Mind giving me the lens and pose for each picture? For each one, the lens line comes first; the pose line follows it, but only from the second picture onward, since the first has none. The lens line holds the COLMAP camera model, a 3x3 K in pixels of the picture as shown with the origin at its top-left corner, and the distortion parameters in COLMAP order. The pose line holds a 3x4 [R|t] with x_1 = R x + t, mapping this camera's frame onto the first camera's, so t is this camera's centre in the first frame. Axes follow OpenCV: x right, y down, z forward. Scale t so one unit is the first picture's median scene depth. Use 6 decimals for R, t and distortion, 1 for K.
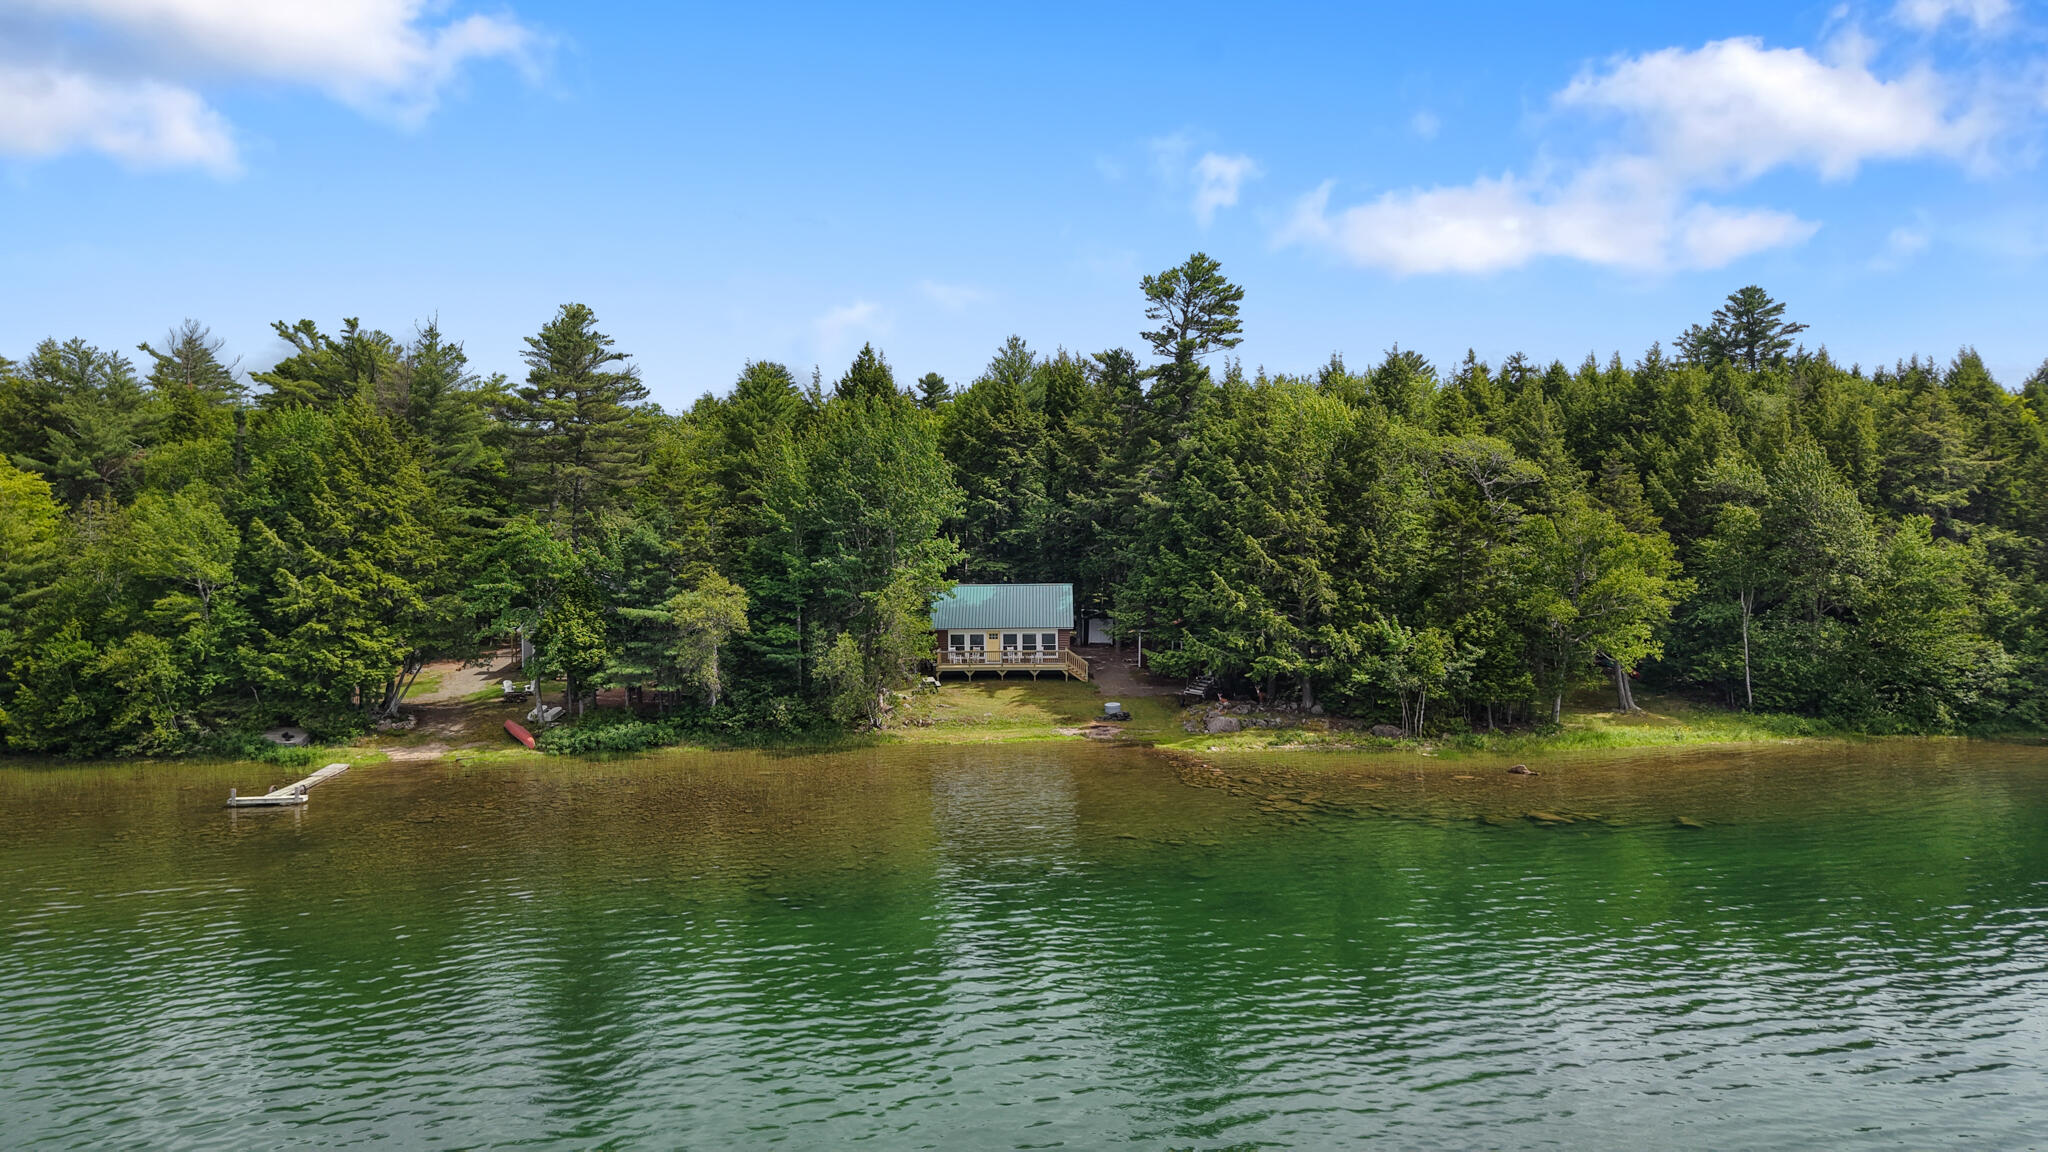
lens RADIAL K [[1400.9, 0, 1024.0], [0, 1400.9, 576.0], [0, 0, 1]] dist [0.029599, -0.000688]
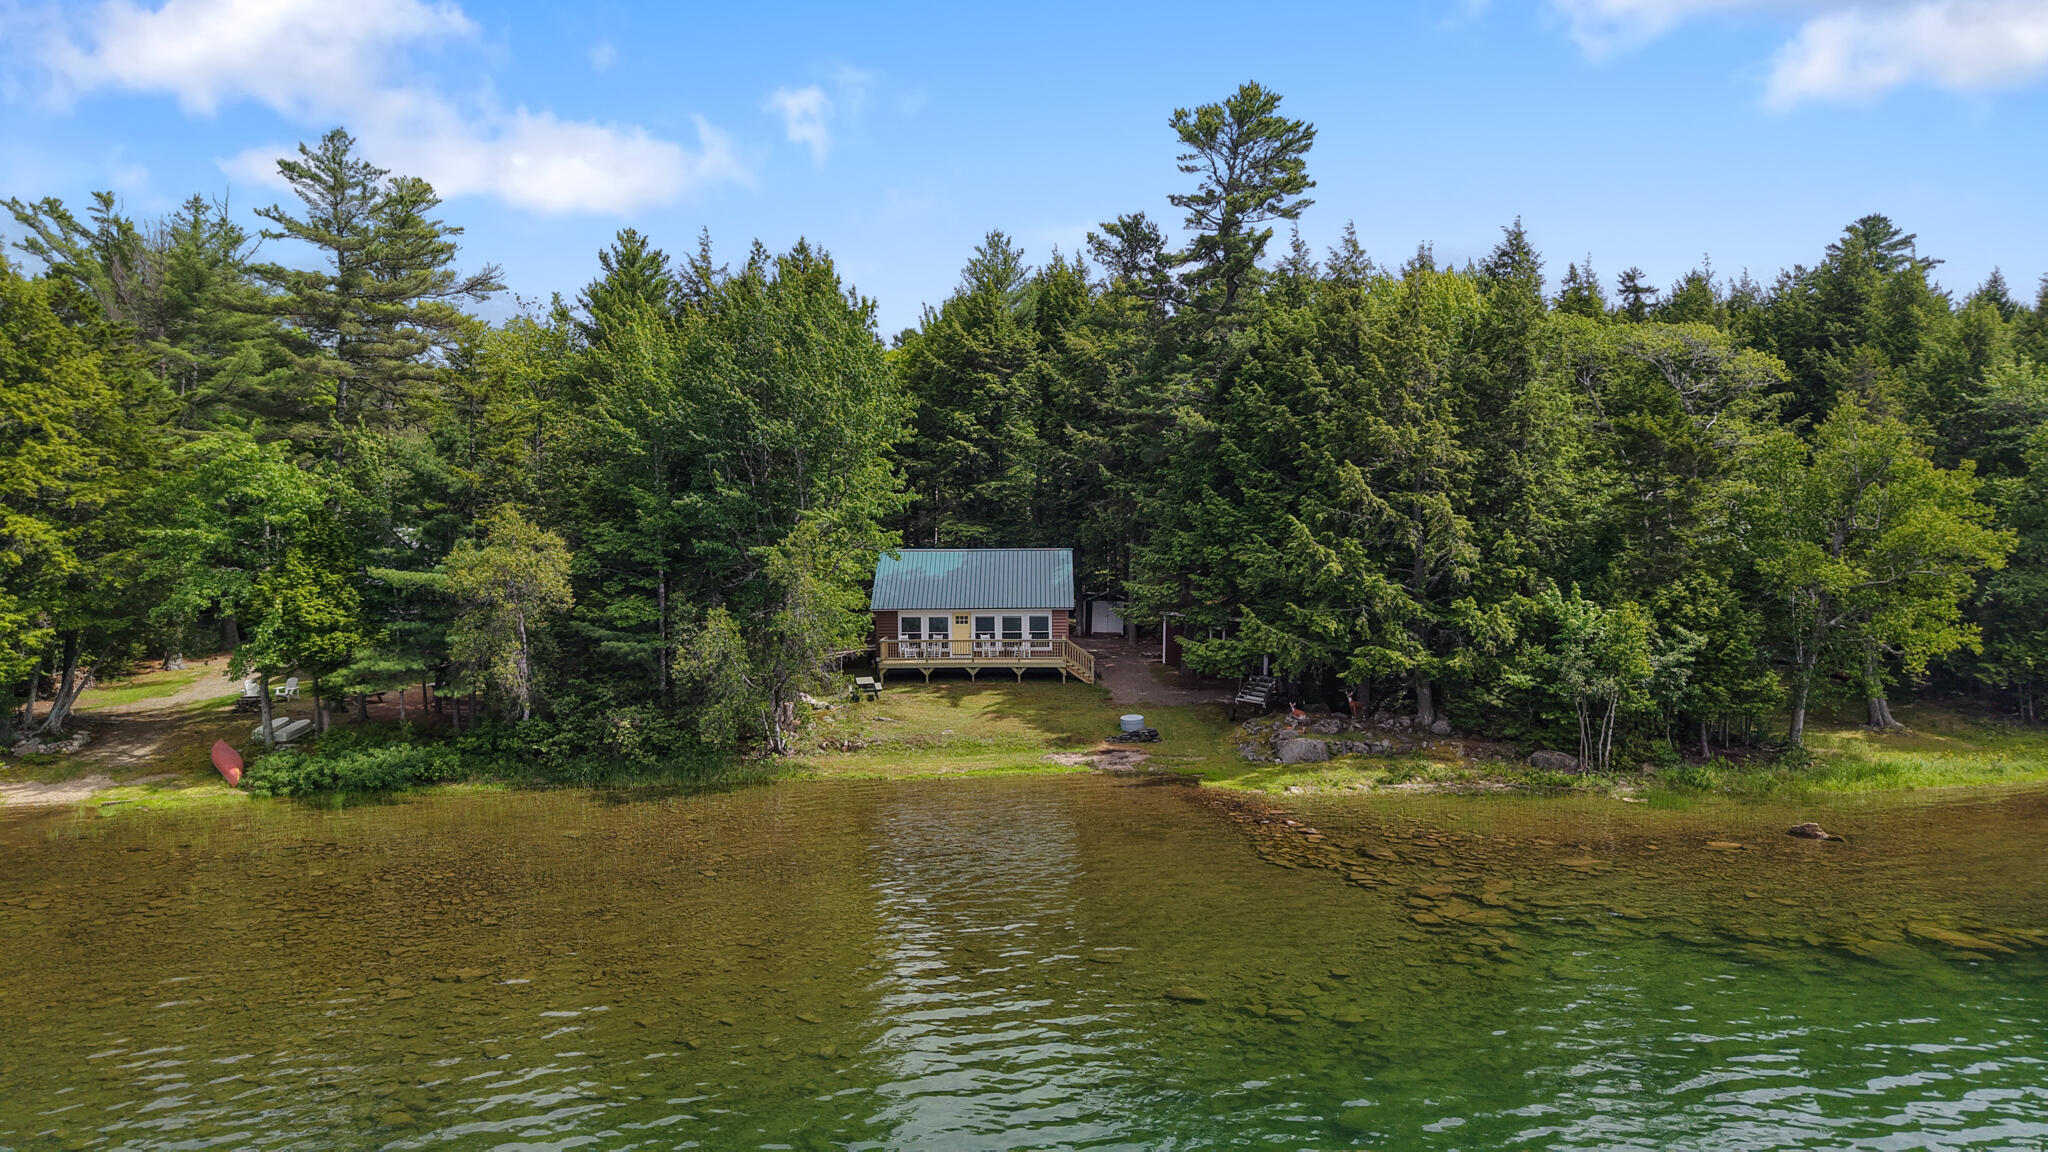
lens RADIAL K [[1379.8, 0, 1024.0], [0, 1379.8, 576.0], [0, 0, 1]] dist [-0.001593, 0.000505]
pose [[0.999989, 0.002478, 0.003942, 0.008366], [-0.002476, 0.999997, -0.000506, 0.024625], [-0.003943, 0.000496, 0.999992, 0.349107]]
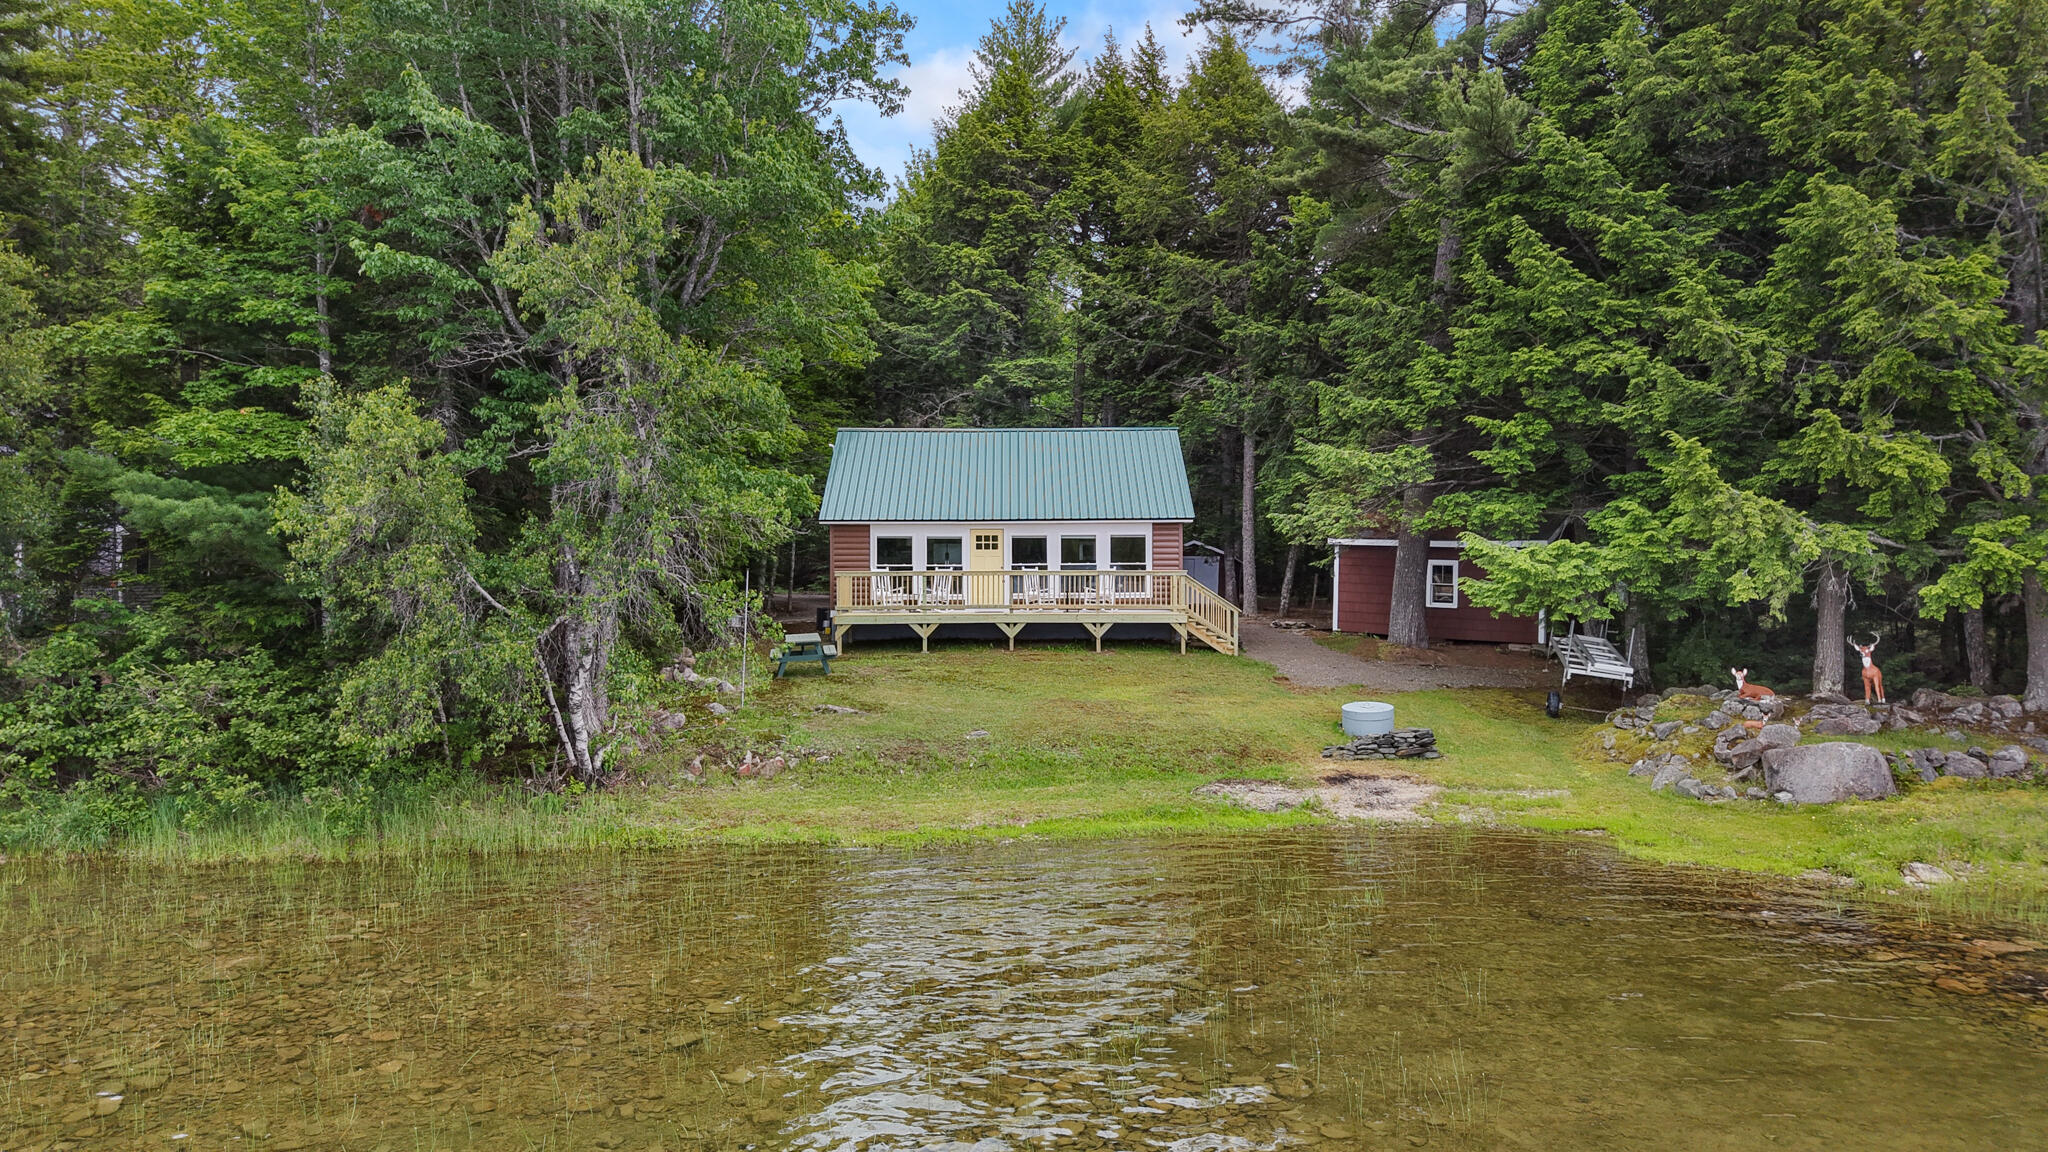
lens RADIAL K [[1379.8, 0, 1024.0], [0, 1379.8, 576.0], [0, 0, 1]] dist [-0.001593, 0.000505]
pose [[0.999751, 0.005096, 0.021711, -0.023159], [-0.004413, 0.999497, -0.031403, 0.075812], [-0.021860, 0.031300, 0.999271, 0.723094]]
